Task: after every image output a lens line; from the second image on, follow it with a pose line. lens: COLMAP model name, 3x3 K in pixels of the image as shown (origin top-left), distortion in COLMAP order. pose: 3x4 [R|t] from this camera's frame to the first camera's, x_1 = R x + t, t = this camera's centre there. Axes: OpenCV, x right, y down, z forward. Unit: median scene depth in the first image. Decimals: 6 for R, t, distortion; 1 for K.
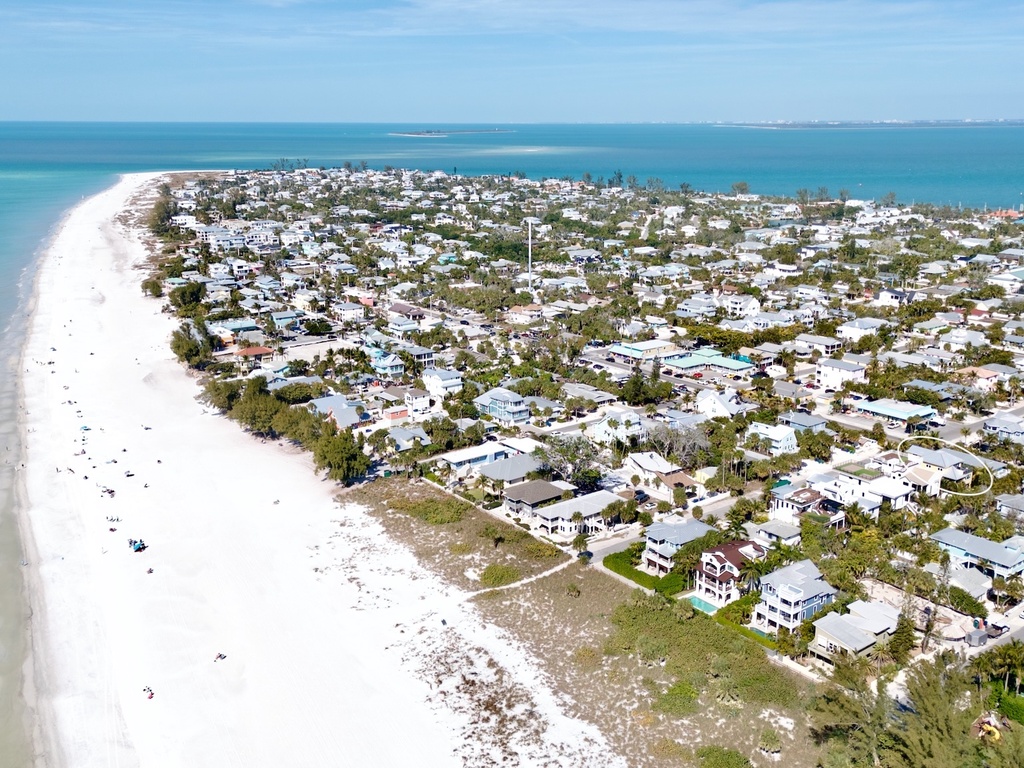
lens RADIAL K [[992.9, 0, 512.0], [0, 992.9, 384.0], [0, 0, 1]] dist [0.113526, -0.156219]
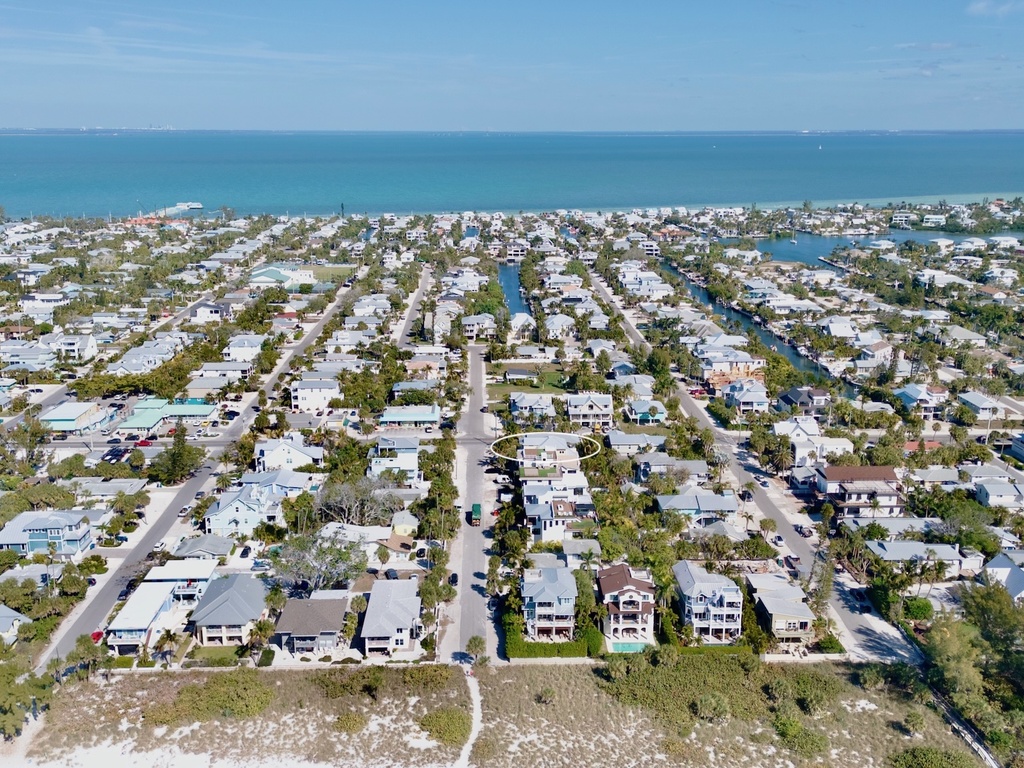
lens RADIAL K [[992.9, 0, 512.0], [0, 992.9, 384.0], [0, 0, 1]] dist [0.113526, -0.156219]
pose [[0.588770, -0.200231, 0.783108, -0.349886], [0.205999, 0.974011, 0.094165, -0.080687], [-0.781610, 0.105878, 0.614715, 0.309206]]
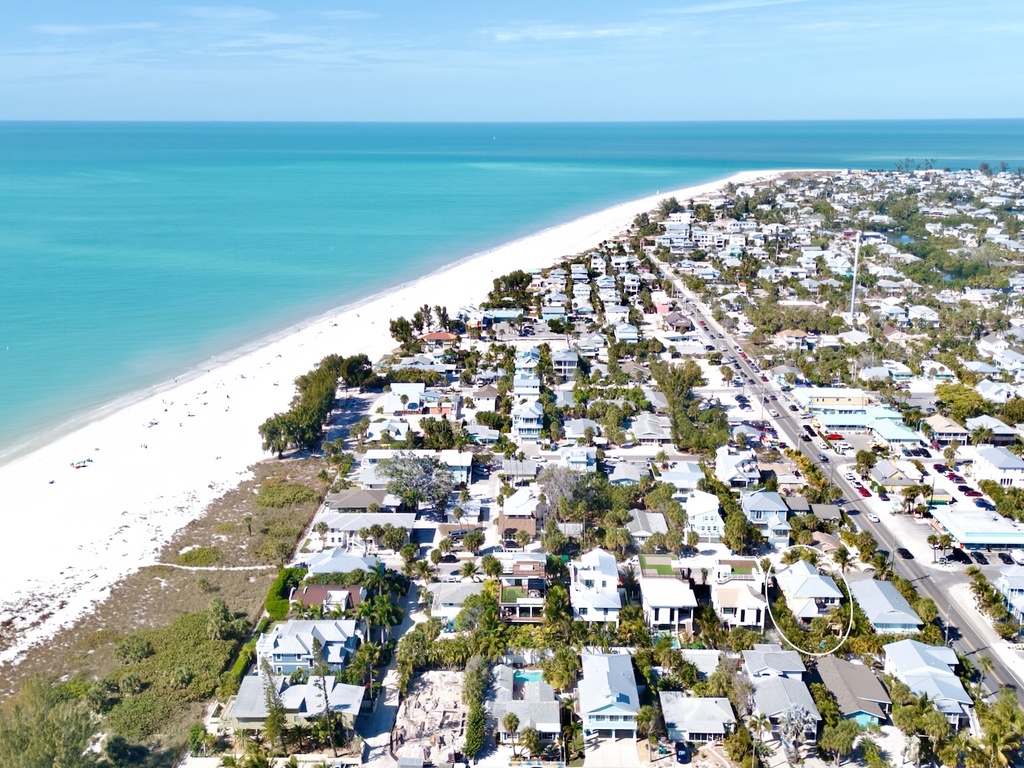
lens RADIAL K [[1031.8, 0, 512.0], [0, 1031.8, 384.0], [0, 0, 1]] dist [0.022778, 0.018049]
pose [[0.774512, 0.157349, -0.612677, 0.572622], [-0.160166, 0.985787, 0.050699, -0.059721], [0.611947, 0.058863, 0.788706, 0.228567]]
